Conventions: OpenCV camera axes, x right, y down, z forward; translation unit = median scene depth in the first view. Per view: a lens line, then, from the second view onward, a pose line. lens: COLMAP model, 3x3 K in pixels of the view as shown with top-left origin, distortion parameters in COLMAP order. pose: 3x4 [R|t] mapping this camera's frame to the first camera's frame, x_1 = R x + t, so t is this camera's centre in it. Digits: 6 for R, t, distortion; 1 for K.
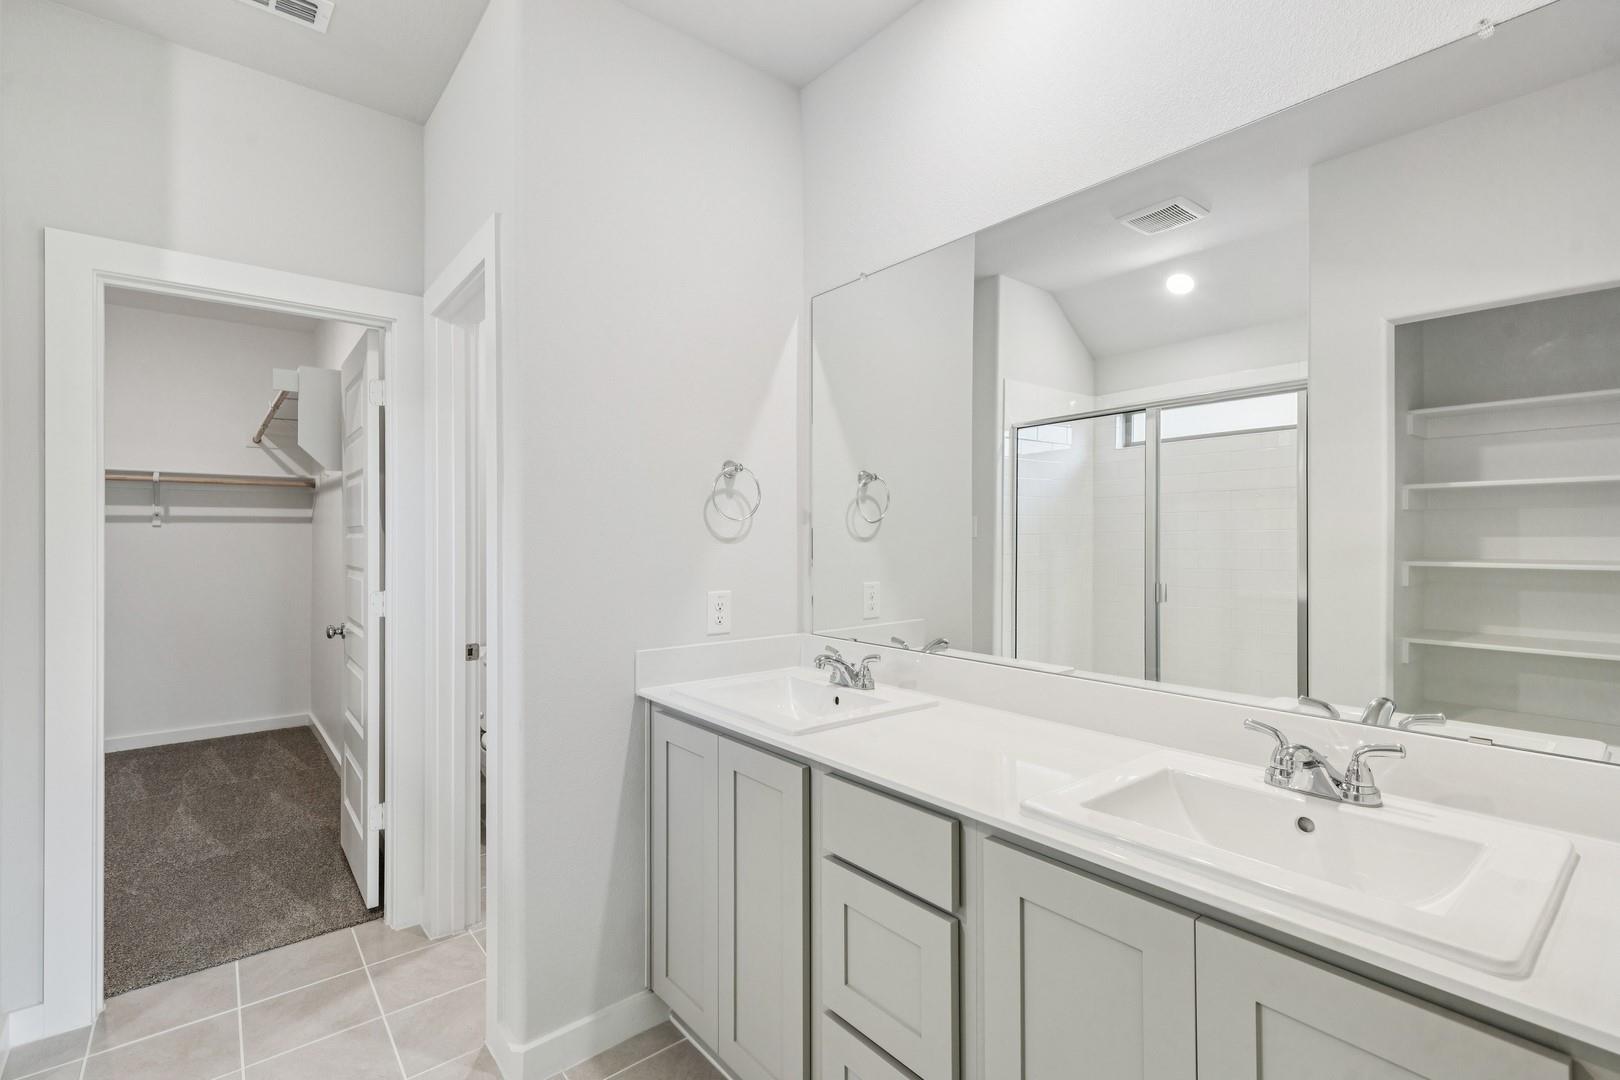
lens RADIAL K [[734.4, 0, 811.5], [0, 734.4, 537.2], [0, 0, 1]] dist [-0.000011, -0.000258]
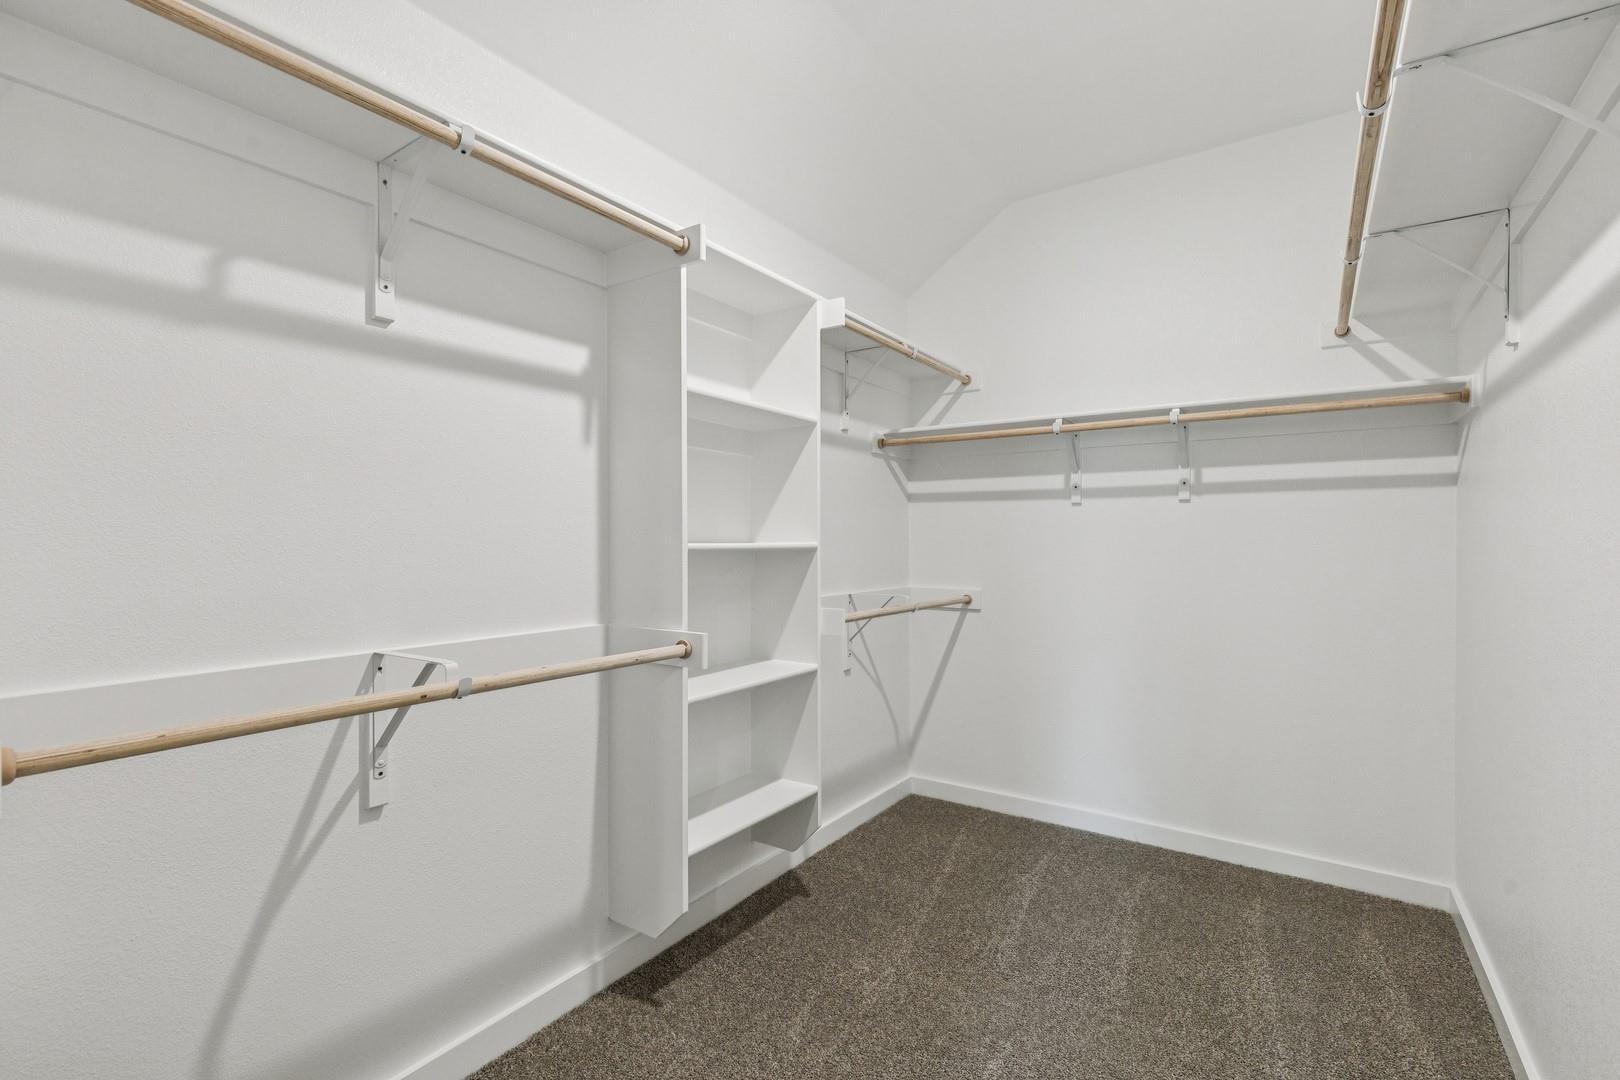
lens RADIAL K [[734.4, 0, 812.2], [0, 734.4, 537.4], [0, 0, 1]] dist [-0.000011, -0.000258]
pose [[0.280077, 0.001124, -0.959977, -0.370118], [0.001649, 0.999997, 0.001651, 0.014199], [0.959976, -0.002045, 0.280075, 0.506398]]
